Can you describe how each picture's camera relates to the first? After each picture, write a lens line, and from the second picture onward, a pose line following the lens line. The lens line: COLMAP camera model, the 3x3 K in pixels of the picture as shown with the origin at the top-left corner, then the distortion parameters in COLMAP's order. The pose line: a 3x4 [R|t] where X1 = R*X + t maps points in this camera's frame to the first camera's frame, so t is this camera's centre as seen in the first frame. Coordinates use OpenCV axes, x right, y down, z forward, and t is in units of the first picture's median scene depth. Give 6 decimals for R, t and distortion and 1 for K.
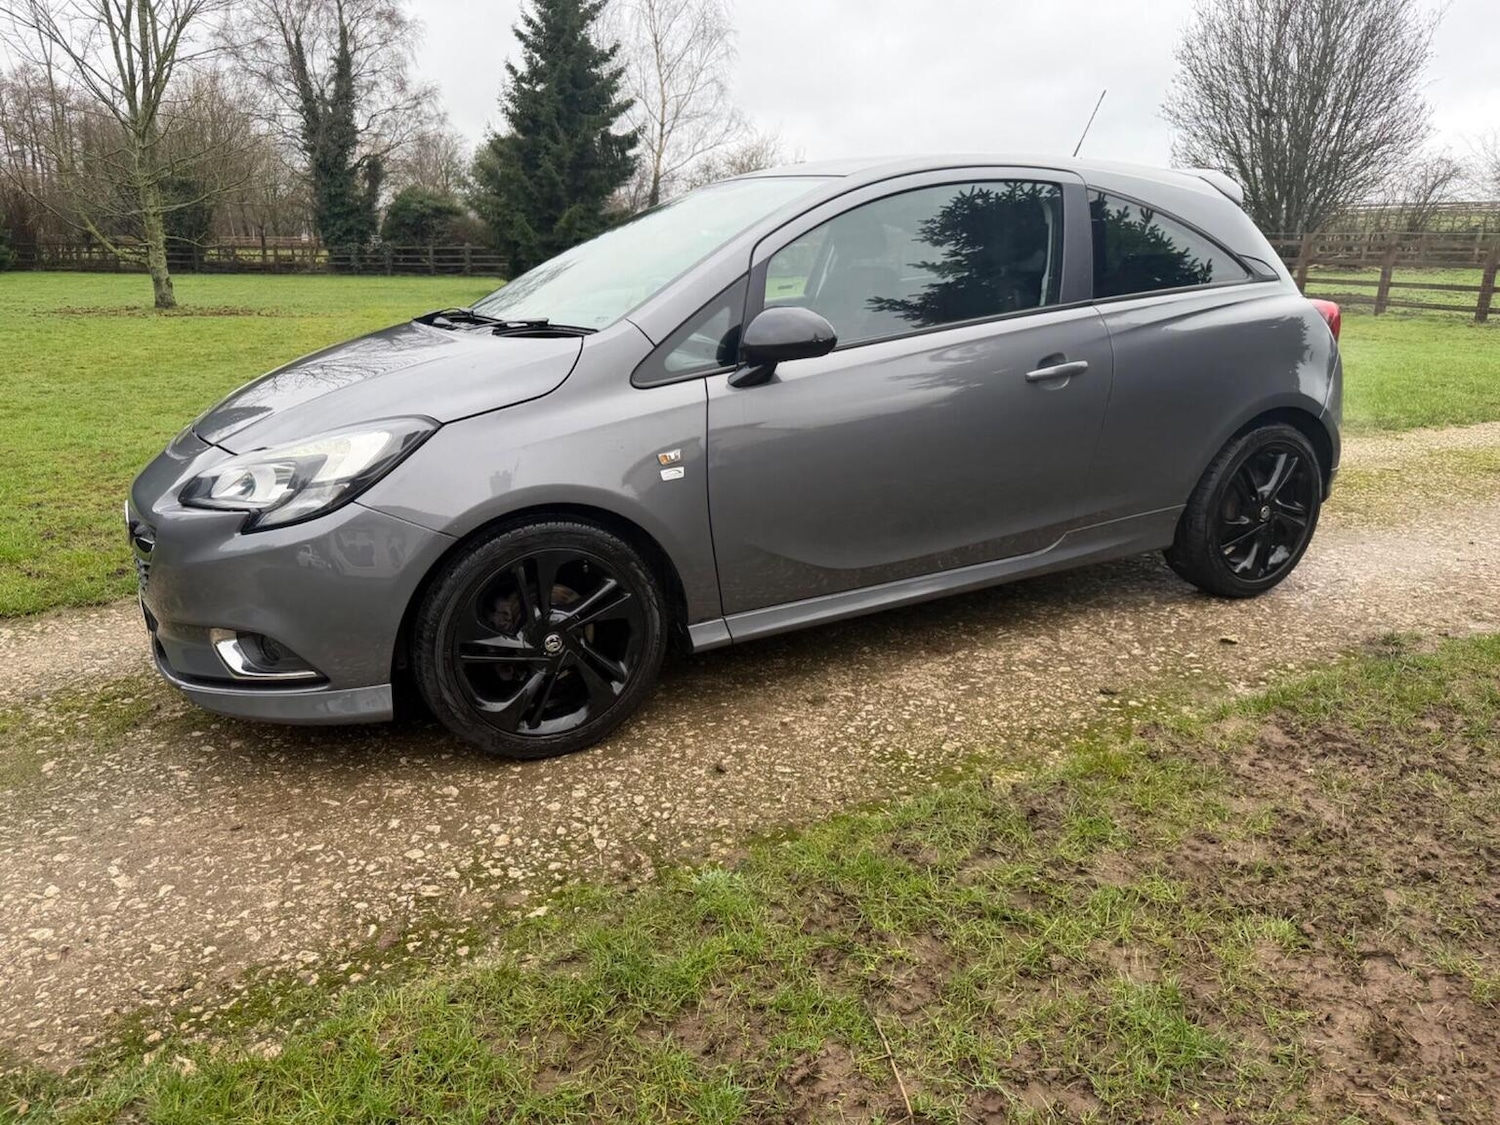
lens RADIAL K [[1065.0, 0, 744.1], [0, 1065.0, 553.4], [0, 0, 1]] dist [0.015812, -0.021354]
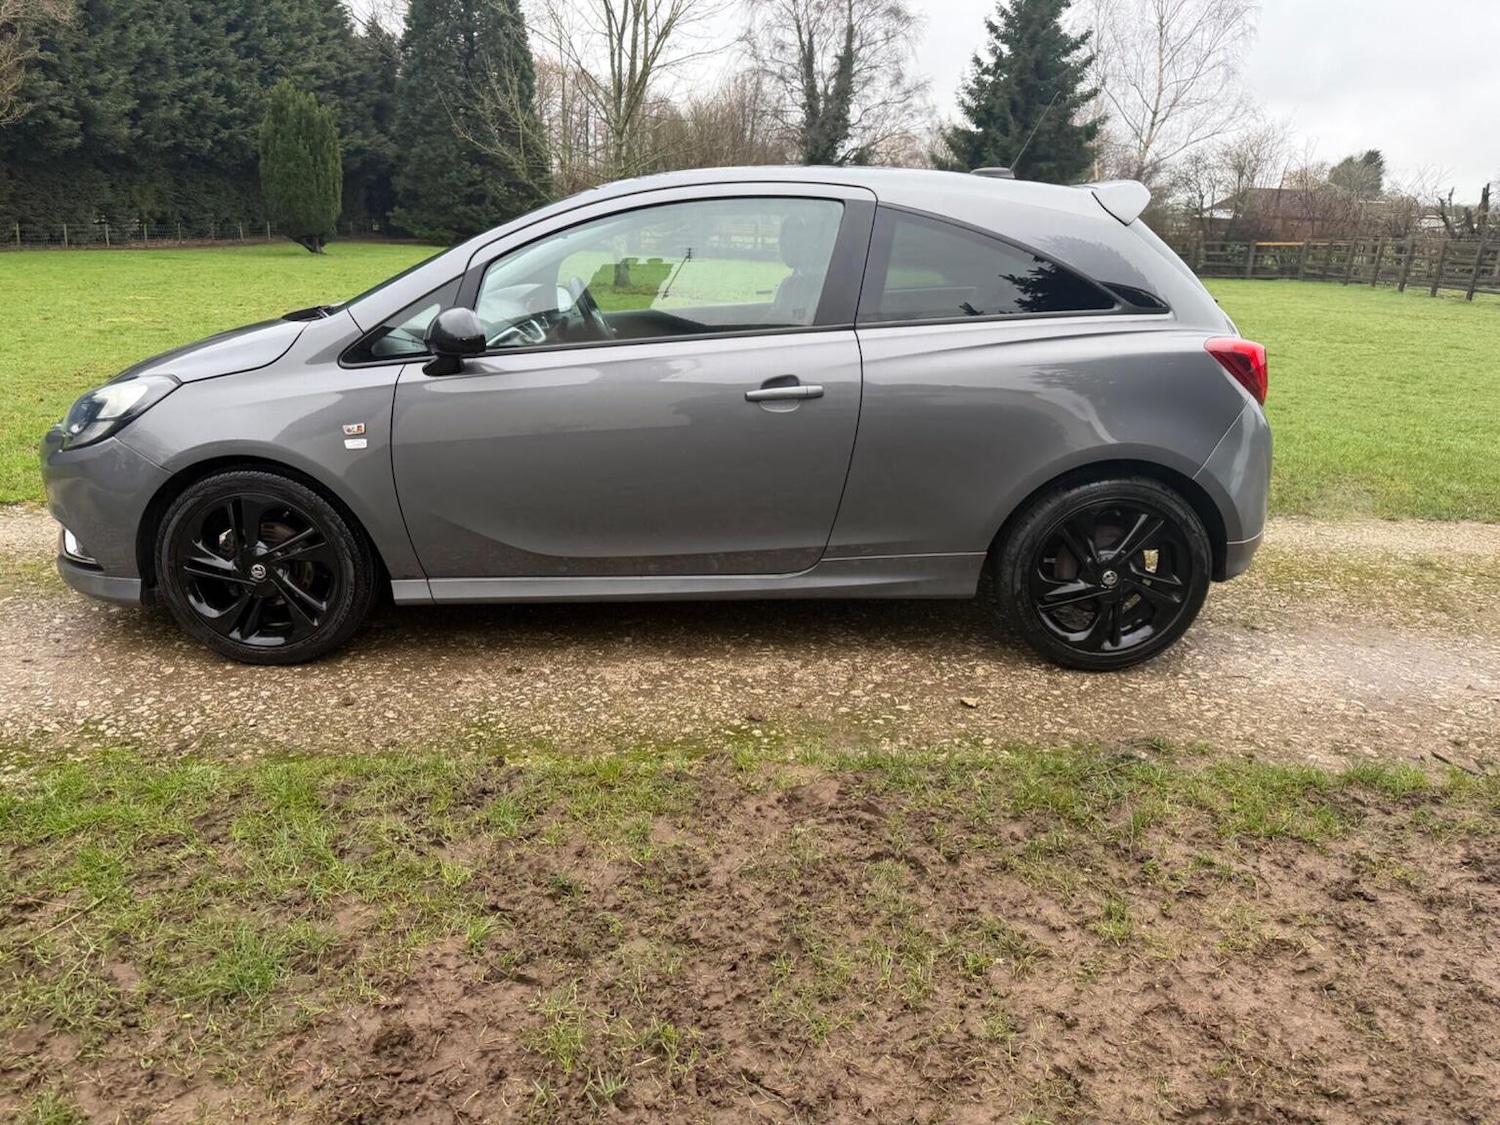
lens RADIAL K [[1065.0, 0, 740.7], [0, 1065.0, 555.9], [0, 0, 1]] dist [0.015812, -0.021354]
pose [[0.895259, 0.154995, -0.417718, 0.076068], [-0.150719, 0.987622, 0.043437, -0.006365], [0.419280, 0.024070, 0.907538, 0.010929]]
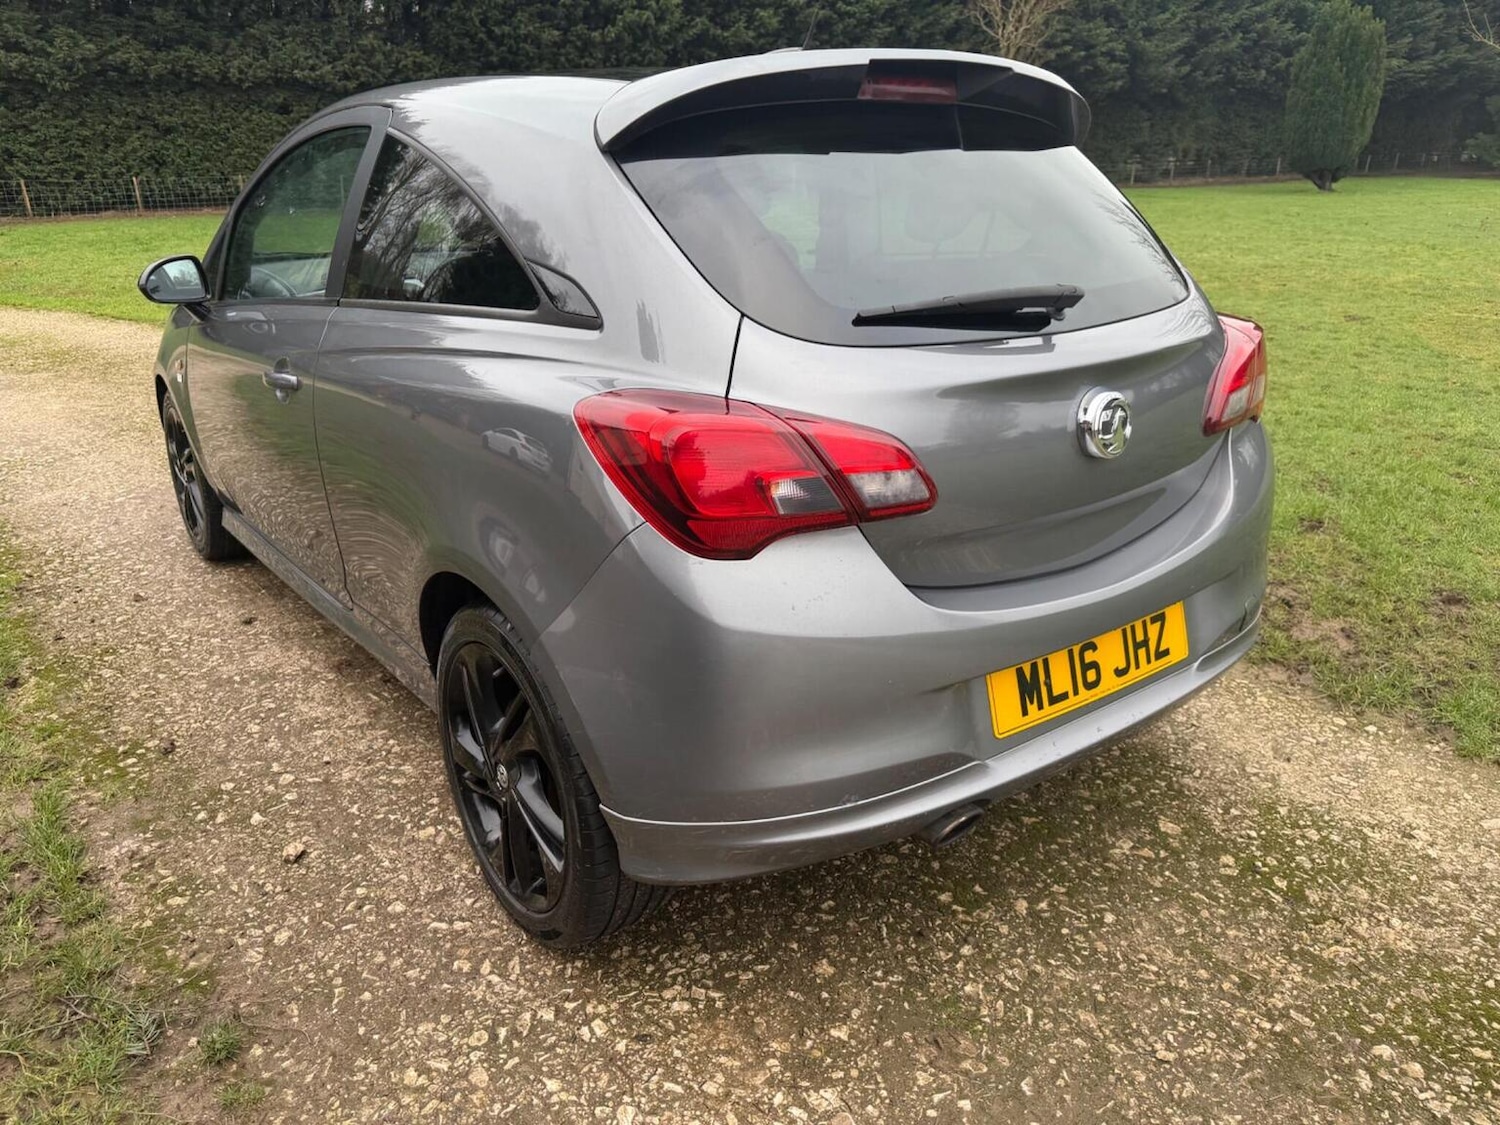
lens RADIAL K [[1062.0, 0, 738.7], [0, 1062.0, 565.8], [0, 0, 1]] dist [0.007203, -0.011785]
pose [[0.171905, 0.356461, -0.918359, 0.122431], [-0.264958, 0.914615, 0.305411, -0.040966], [0.948813, 0.190825, 0.251674, 0.126561]]
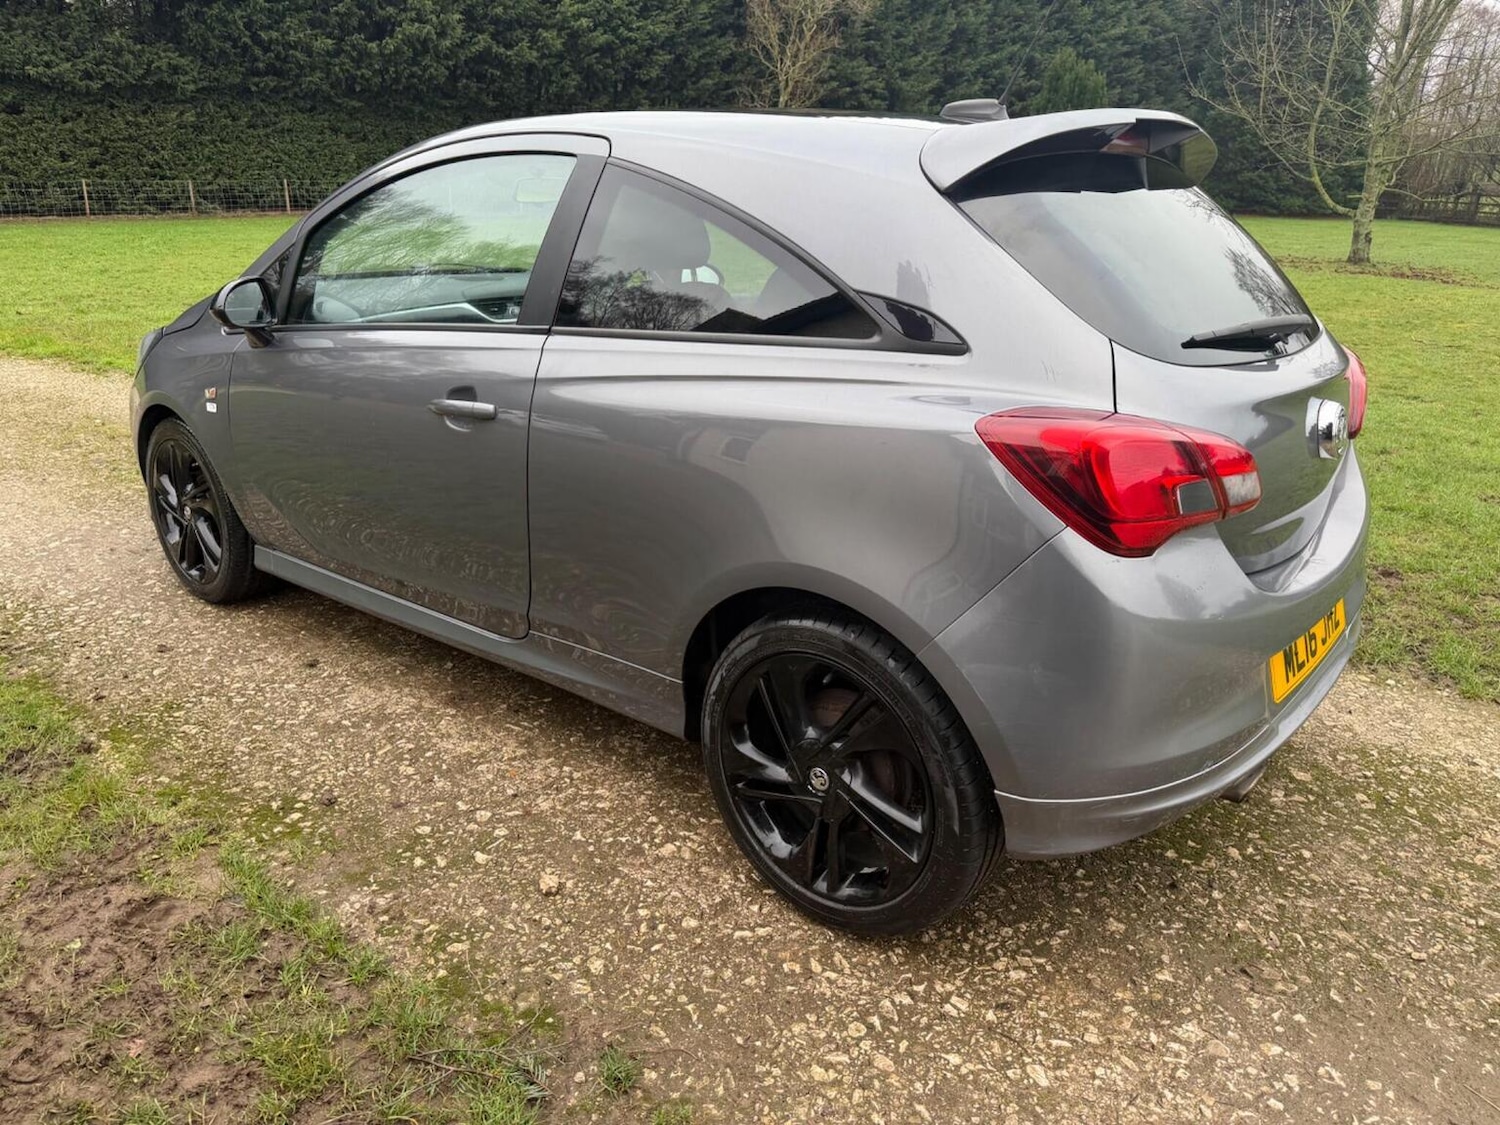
lens RADIAL K [[1062.0, 0, 753.8], [0, 1062.0, 556.6], [0, 0, 1]] dist [0.007203, -0.011785]
pose [[0.391534, 0.318949, -0.863118, 0.117199], [-0.275602, 0.935591, 0.220710, -0.032634], [0.877921, 0.151462, 0.454219, 0.094474]]
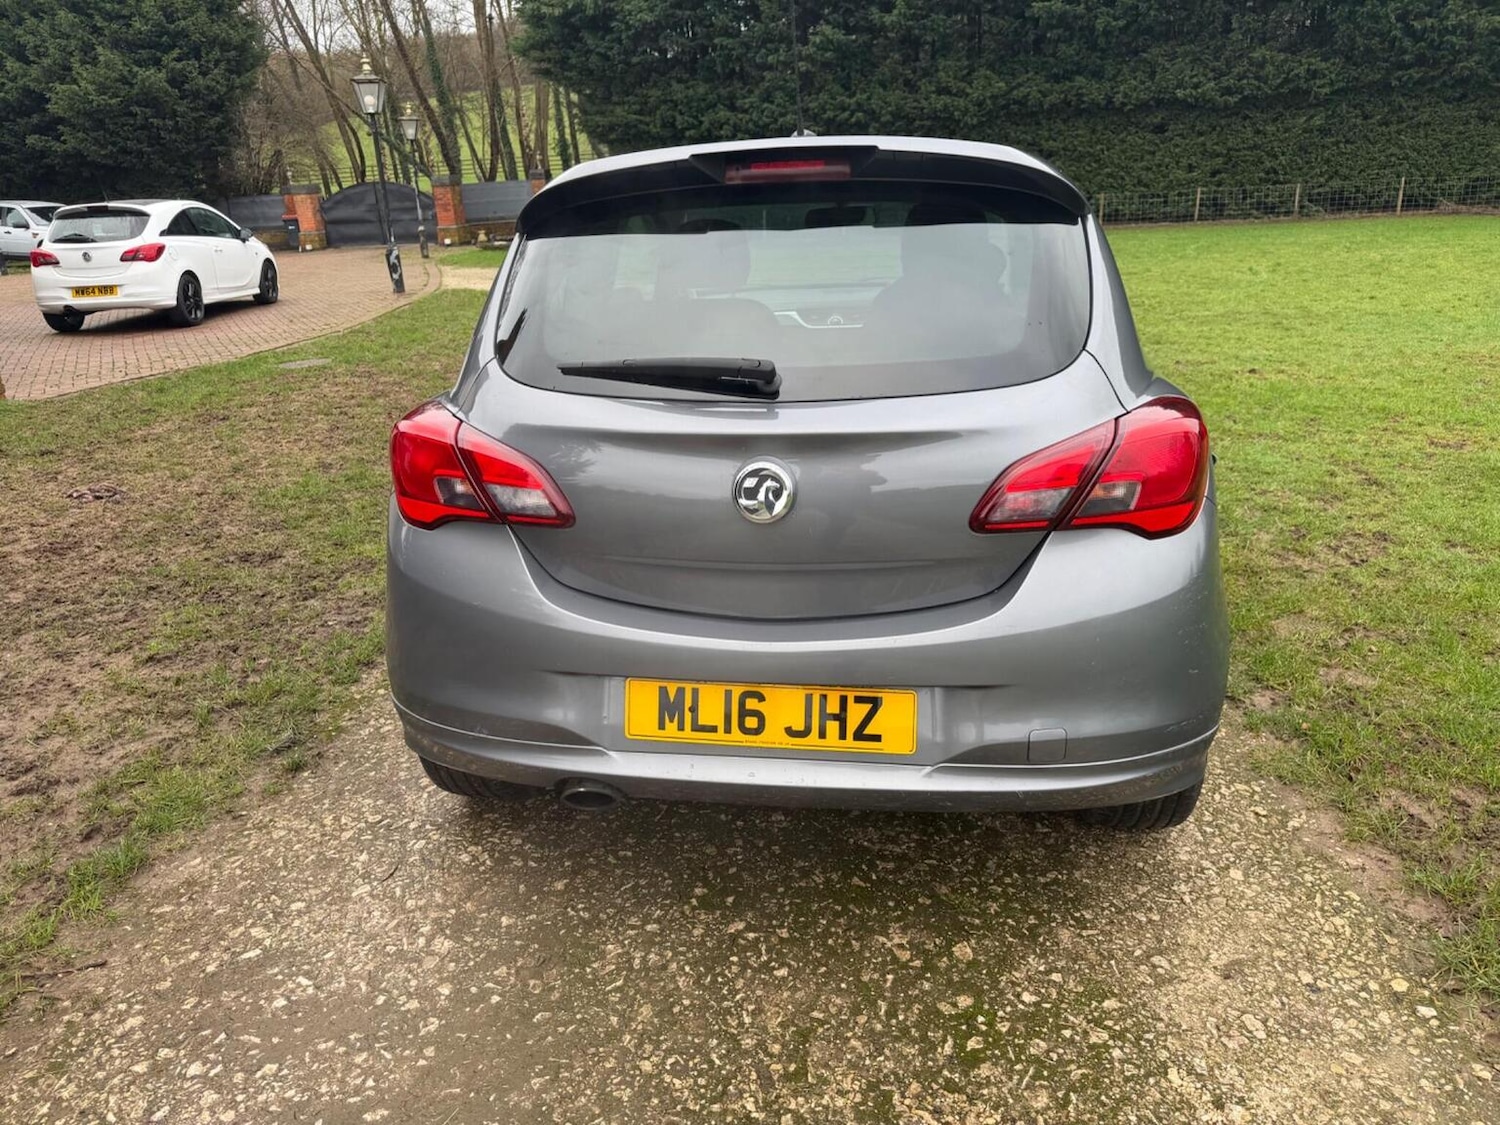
lens RADIAL K [[1062.0, 0, 738.4], [0, 1062.0, 562.1], [0, 0, 1]] dist [0.007203, -0.011785]
pose [[-0.579845, 0.293042, -0.760201, 0.118560], [-0.184640, 0.861532, 0.472938, -0.061596], [0.793529, 0.414594, -0.445447, 0.188938]]
